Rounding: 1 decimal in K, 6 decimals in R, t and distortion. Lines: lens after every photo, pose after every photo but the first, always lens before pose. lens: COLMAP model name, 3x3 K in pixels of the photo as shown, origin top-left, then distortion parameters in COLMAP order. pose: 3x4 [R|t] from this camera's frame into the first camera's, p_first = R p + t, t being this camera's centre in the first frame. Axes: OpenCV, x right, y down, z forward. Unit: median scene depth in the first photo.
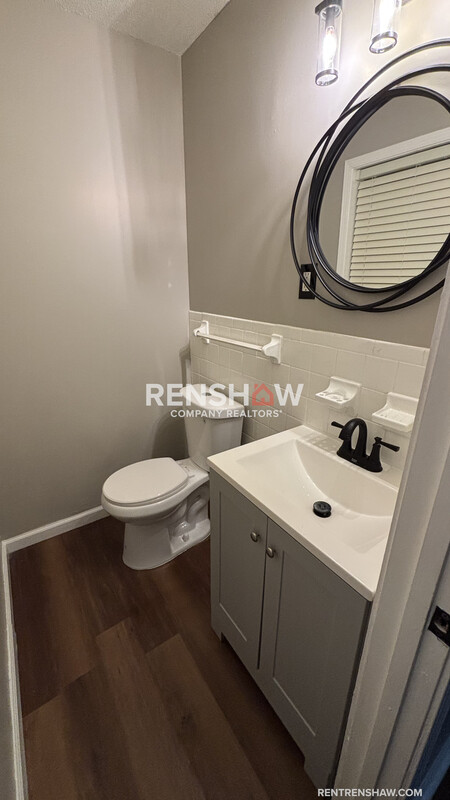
lens RADIAL K [[325.8, 0, 225.0], [0, 325.8, 400.0], [0, 0, 1]] dist [0.006624, -0.000022]
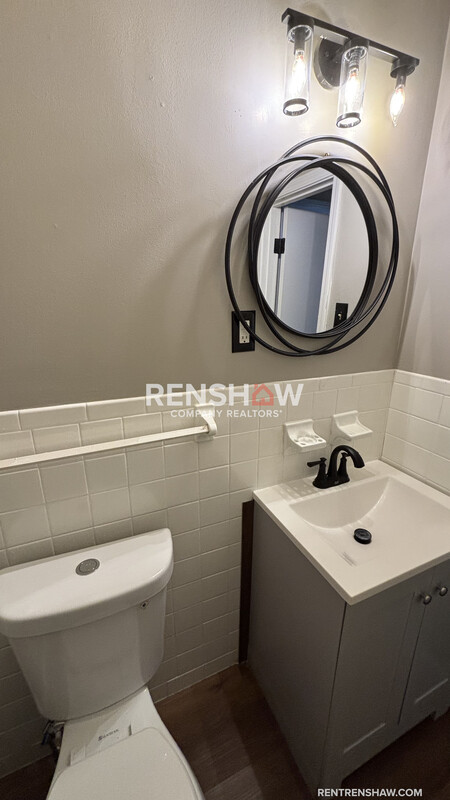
lens RADIAL K [[325.8, 0, 225.0], [0, 325.8, 400.0], [0, 0, 1]] dist [0.006624, -0.000022]
pose [[0.183265, -0.281608, 0.941865, -0.490315], [0.344485, 0.915738, 0.206768, -0.330671], [-0.920730, 0.286566, 0.264833, 0.740735]]
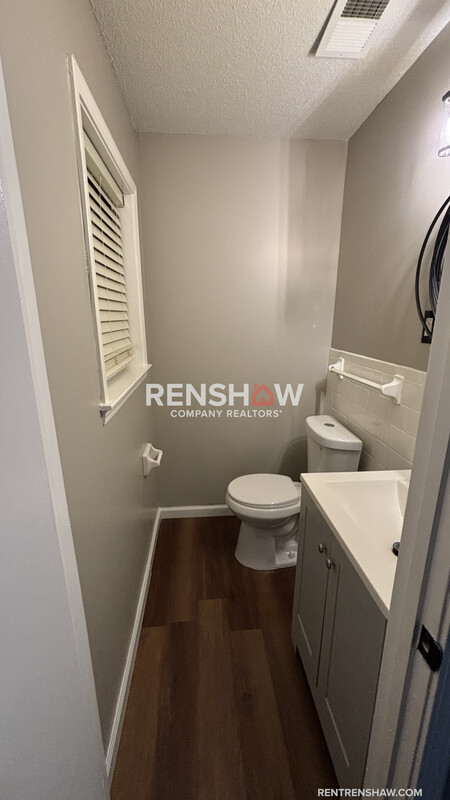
lens RADIAL K [[325.8, 0, 225.0], [0, 325.8, 400.0], [0, 0, 1]] dist [0.006624, -0.000022]
pose [[0.865774, 0.126260, -0.484245, 0.189549], [-0.174095, 0.983197, -0.054907, 0.024912], [0.469175, 0.131842, 0.873208, -0.134594]]
